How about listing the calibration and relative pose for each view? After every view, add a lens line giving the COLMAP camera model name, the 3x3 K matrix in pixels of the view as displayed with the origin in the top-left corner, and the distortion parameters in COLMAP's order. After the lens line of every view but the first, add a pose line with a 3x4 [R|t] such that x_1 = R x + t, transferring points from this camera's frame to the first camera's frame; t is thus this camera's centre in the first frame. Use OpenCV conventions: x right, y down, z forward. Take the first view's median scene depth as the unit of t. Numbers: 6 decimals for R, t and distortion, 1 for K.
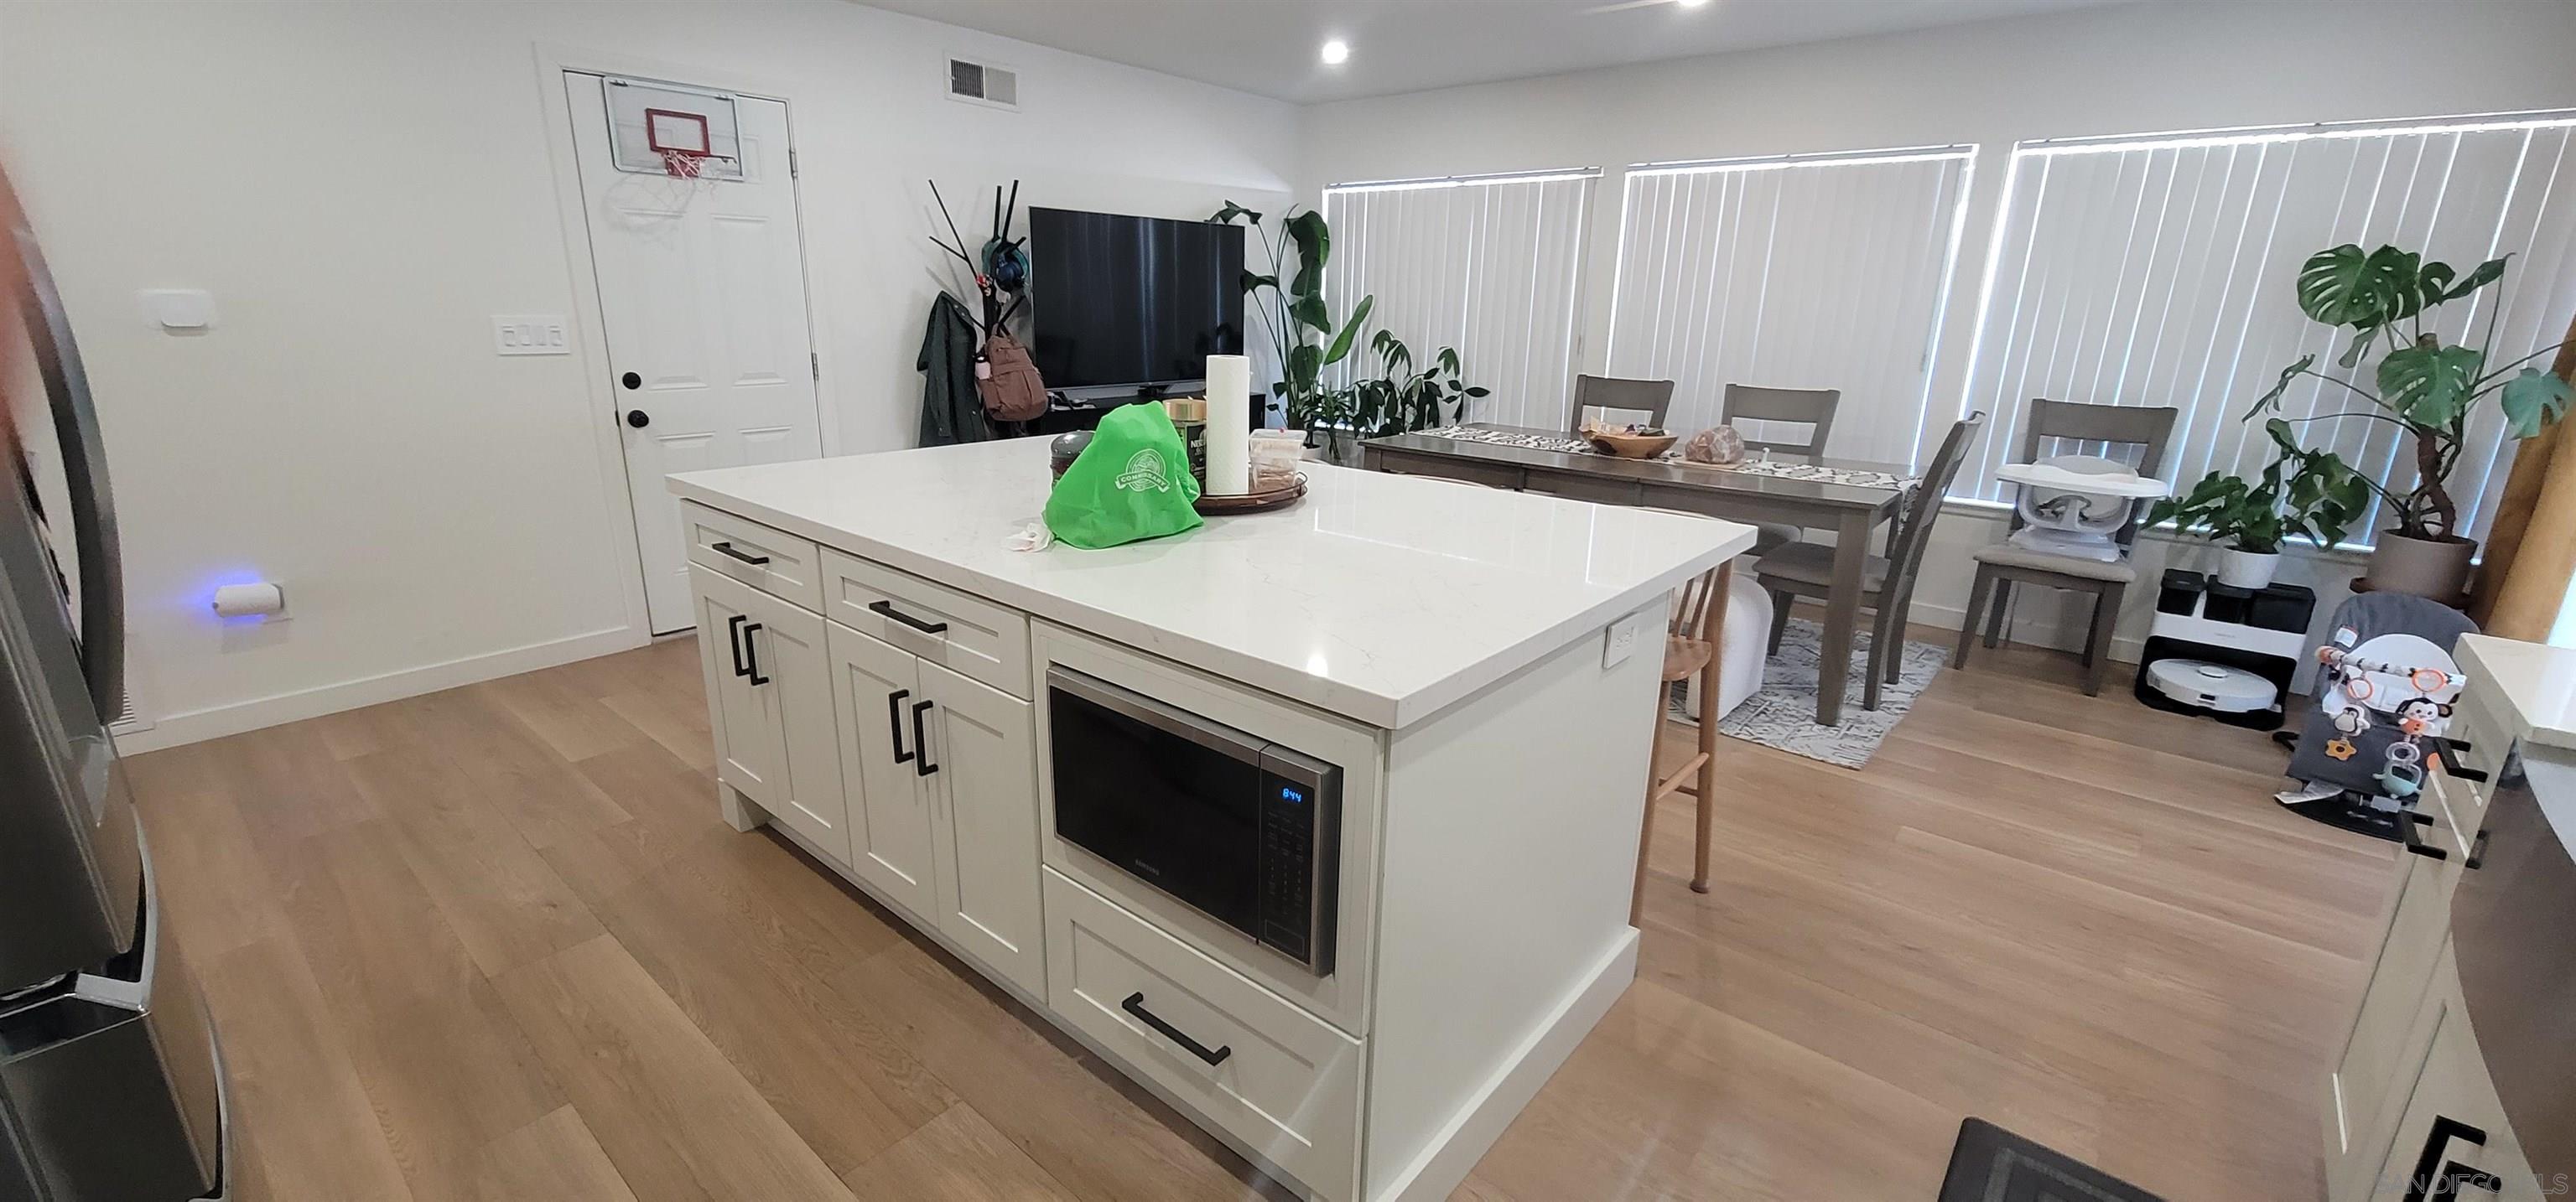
lens RADIAL K [[1053.0, 0, 1279.0], [0, 1053.0, 607.4], [0, 0, 1]] dist [-0.001093, -0.001025]
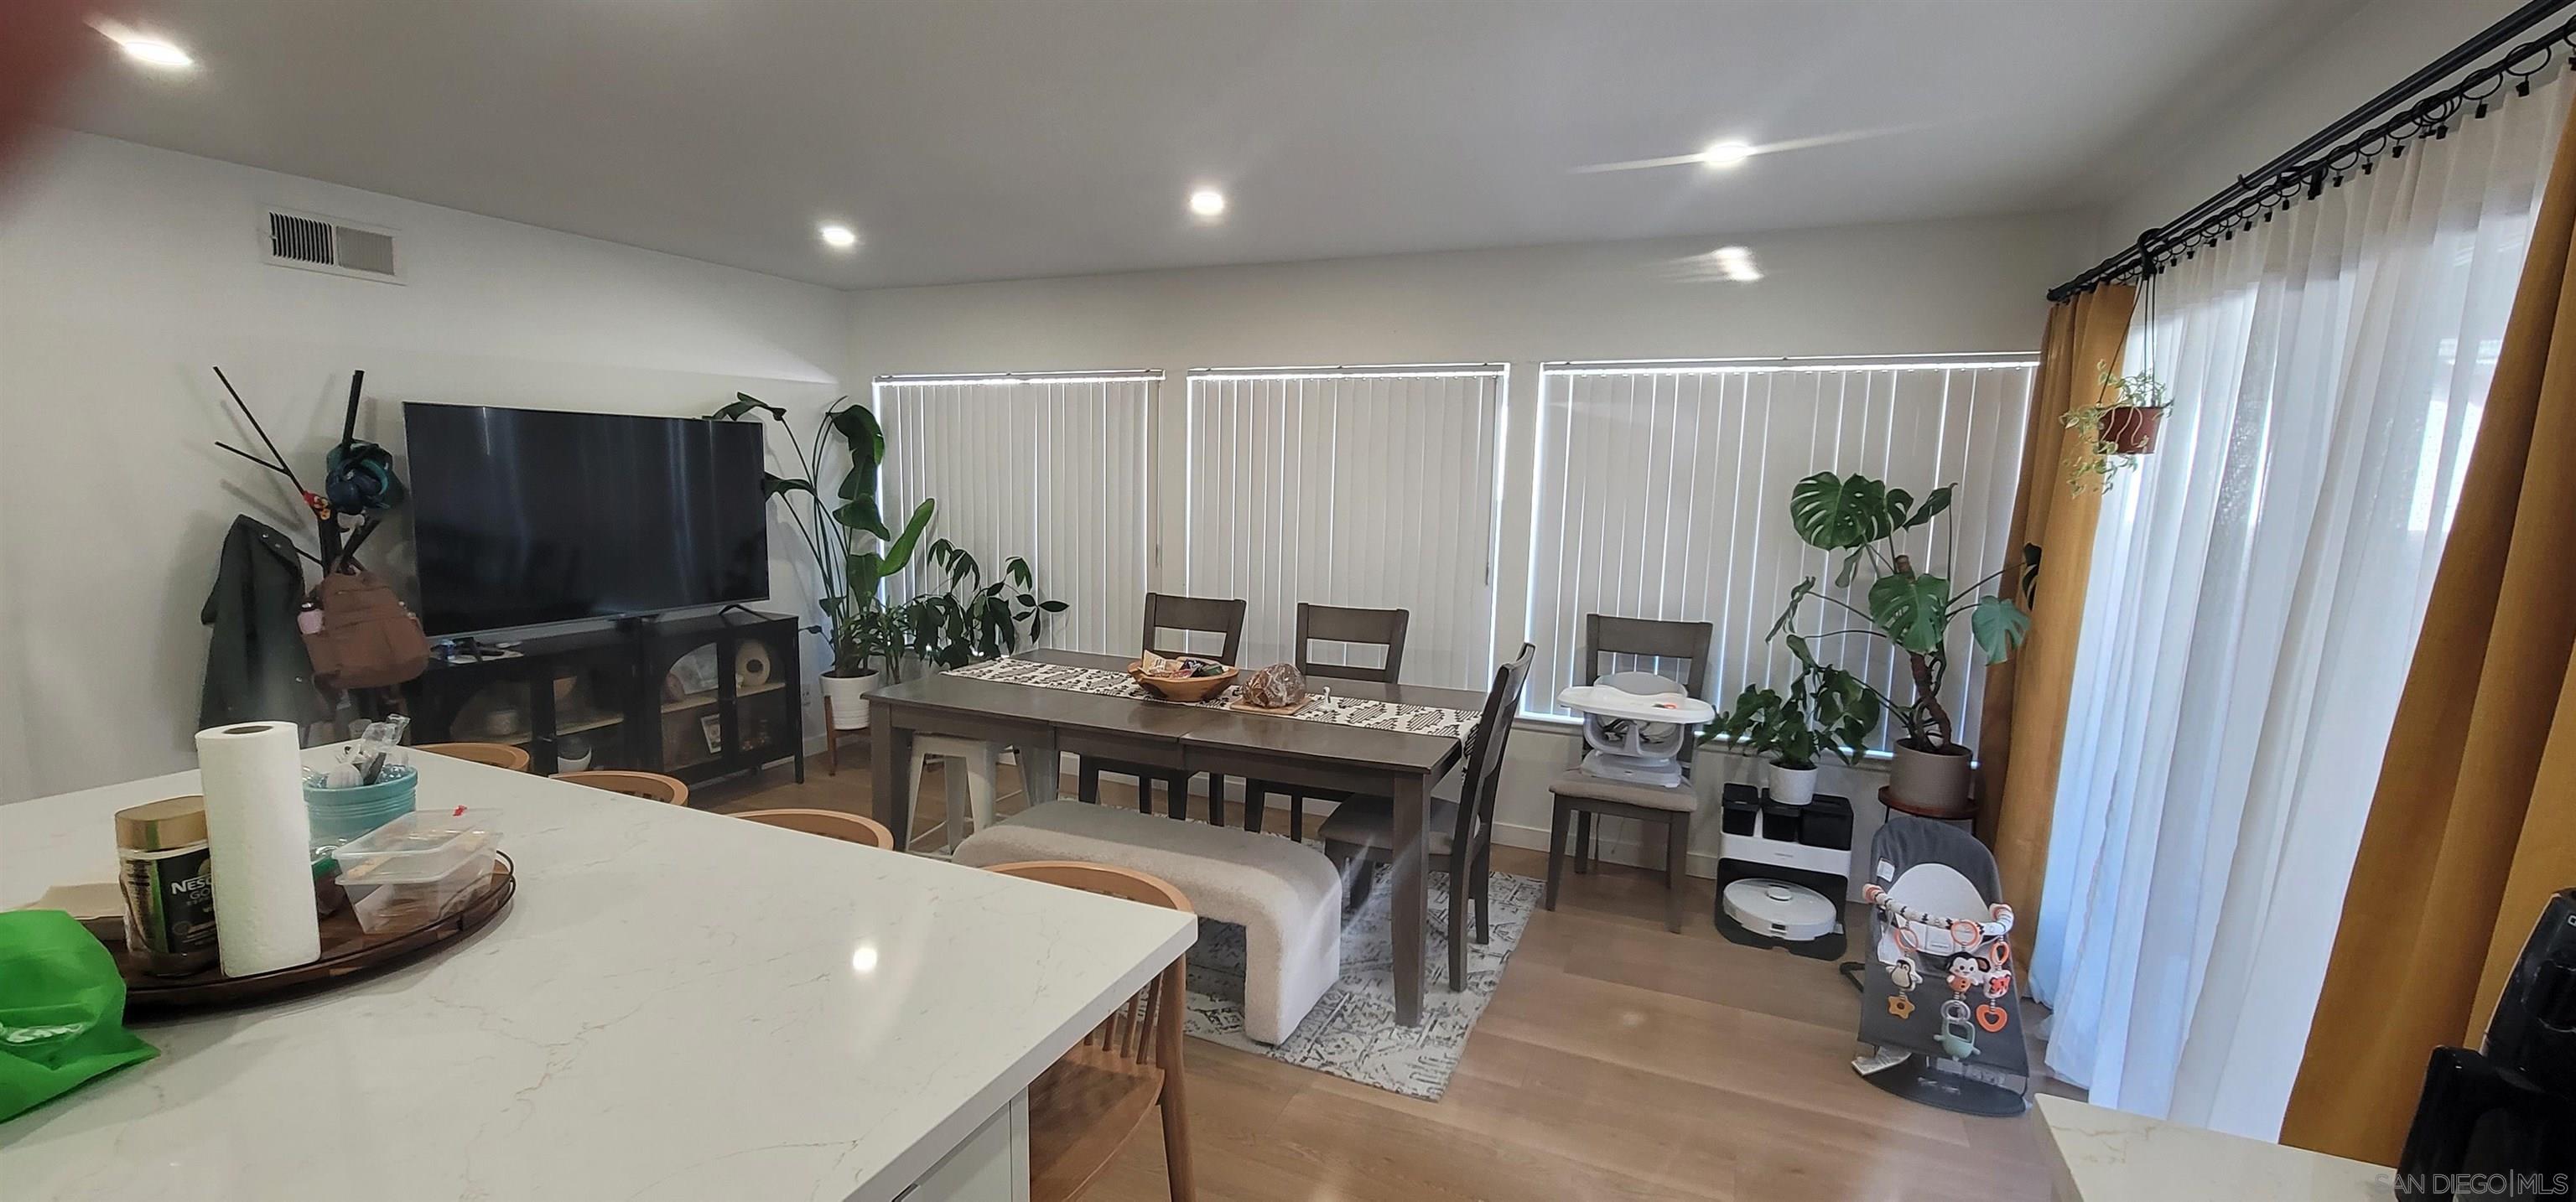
lens RADIAL K [[1041.8, 0, 1284.7], [0, 1041.8, 604.8], [0, 0, 1]] dist [0.000972, 0.000001]
pose [[0.957773, -0.038209, 0.284975, 0.181561], [0.080479, 0.987139, -0.138128, -0.101059], [-0.276032, 0.155230, 0.948530, 0.167688]]
